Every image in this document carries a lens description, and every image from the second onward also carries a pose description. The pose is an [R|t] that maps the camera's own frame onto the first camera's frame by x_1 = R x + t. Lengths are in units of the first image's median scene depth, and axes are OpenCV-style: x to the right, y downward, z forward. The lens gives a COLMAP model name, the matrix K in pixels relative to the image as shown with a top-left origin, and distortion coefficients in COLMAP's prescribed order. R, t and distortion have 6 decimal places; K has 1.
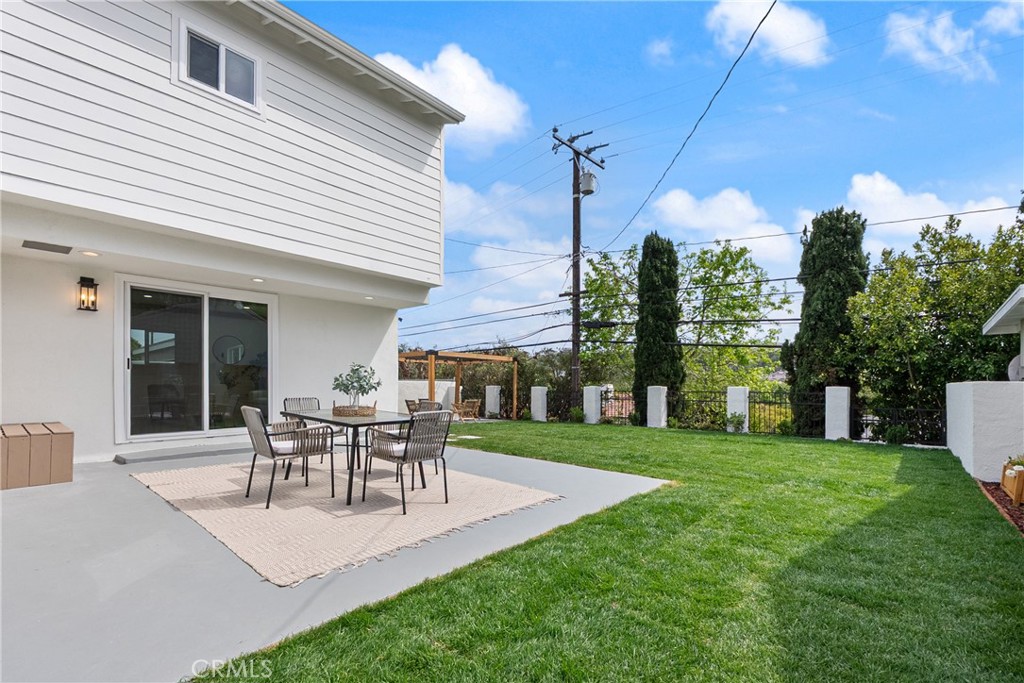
lens RADIAL K [[443.9, 0, 489.3], [0, 443.9, 380.1], [0, 0, 1]] dist [-0.005284, -0.000600]
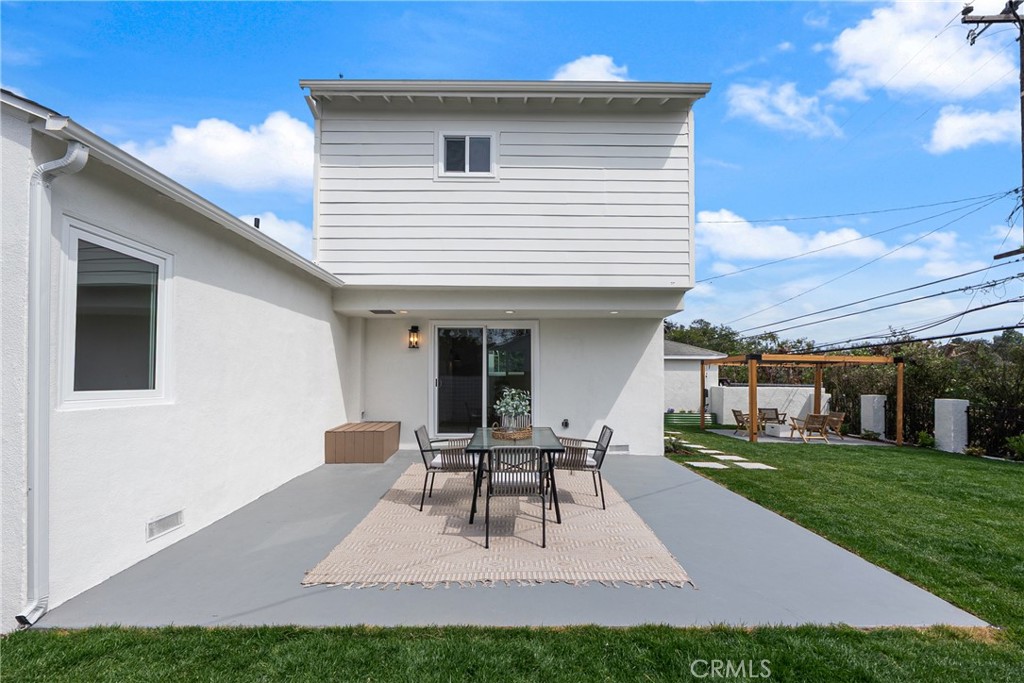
lens RADIAL K [[420.3, 0, 515.7], [0, 420.3, 370.1], [0, 0, 1]] dist [-0.001268, -0.000380]
pose [[0.691364, -0.020439, -0.722217, 0.336389], [0.003300, 0.999679, -0.025132, -0.043089], [0.722499, 0.014992, 0.691210, 0.247861]]
